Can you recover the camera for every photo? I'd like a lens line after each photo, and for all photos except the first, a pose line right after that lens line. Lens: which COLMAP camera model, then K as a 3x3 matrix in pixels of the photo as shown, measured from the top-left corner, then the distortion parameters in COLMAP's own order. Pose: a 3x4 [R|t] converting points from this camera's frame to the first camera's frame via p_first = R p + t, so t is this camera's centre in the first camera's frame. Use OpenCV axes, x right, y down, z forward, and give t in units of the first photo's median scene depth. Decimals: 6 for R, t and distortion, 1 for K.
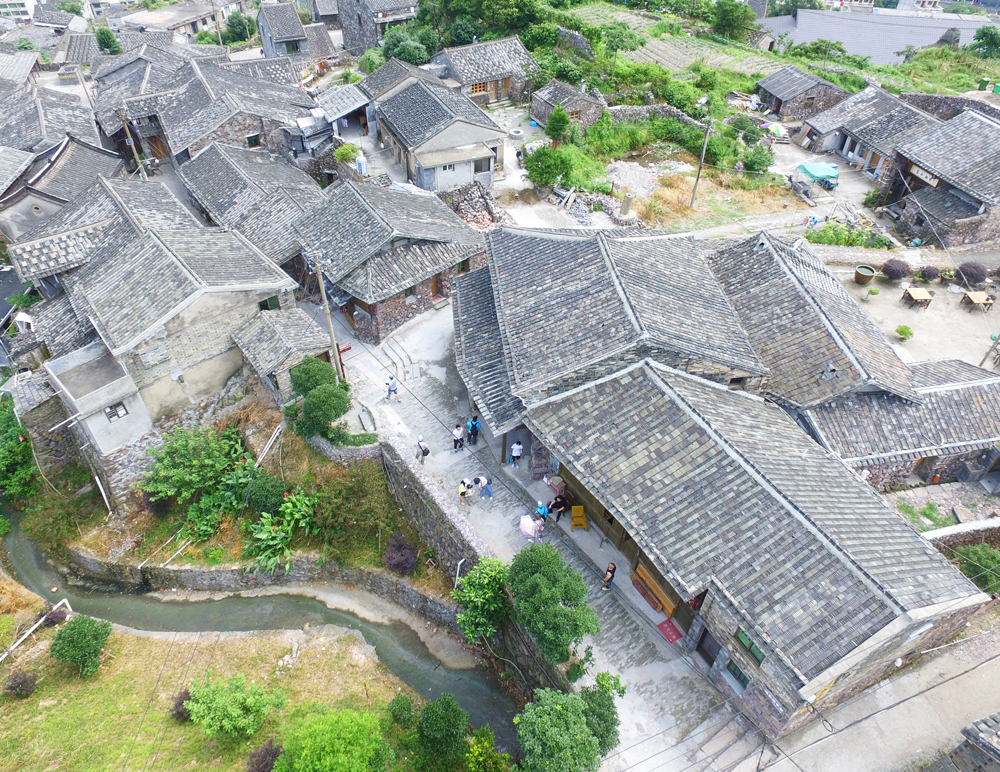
lens RADIAL K [[624.5, 0, 498.7], [0, 624.5, 385.9], [0, 0, 1]] dist [-0.003801, -0.000594]
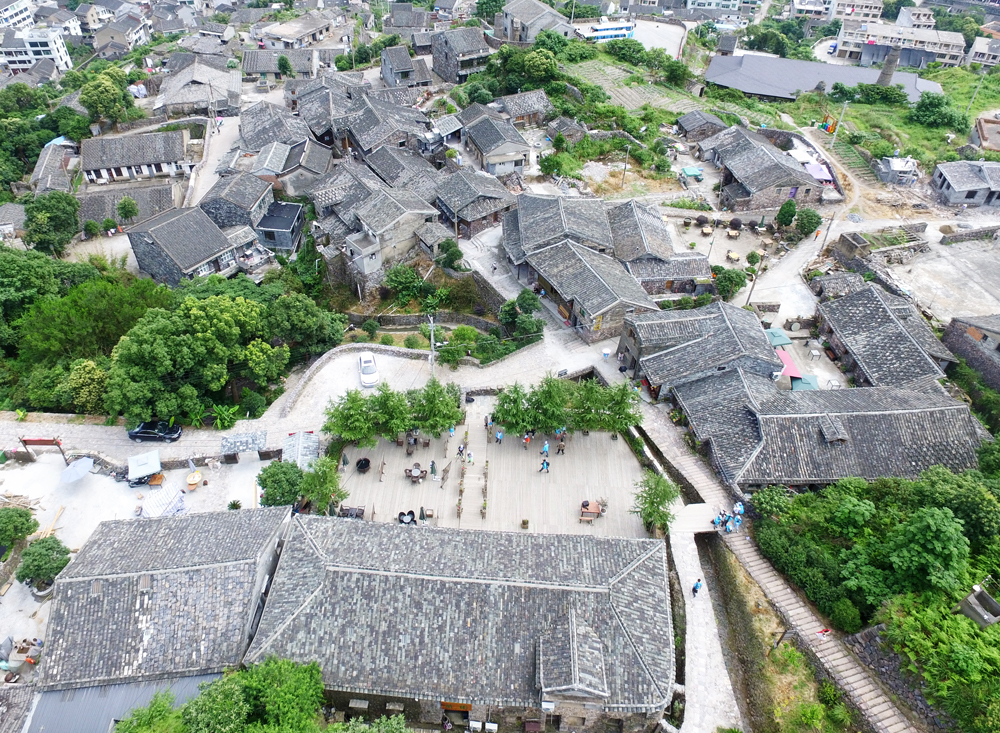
lens RADIAL K [[680.7, 0, 500.8], [0, 680.7, 366.4], [0, 0, 1]] dist [-0.011996, -0.004388]
pose [[0.997389, 0.054329, -0.047585, 0.060515], [-0.054488, 0.998512, -0.002049, 0.332632], [0.047402, 0.004637, 0.998865, -1.274162]]
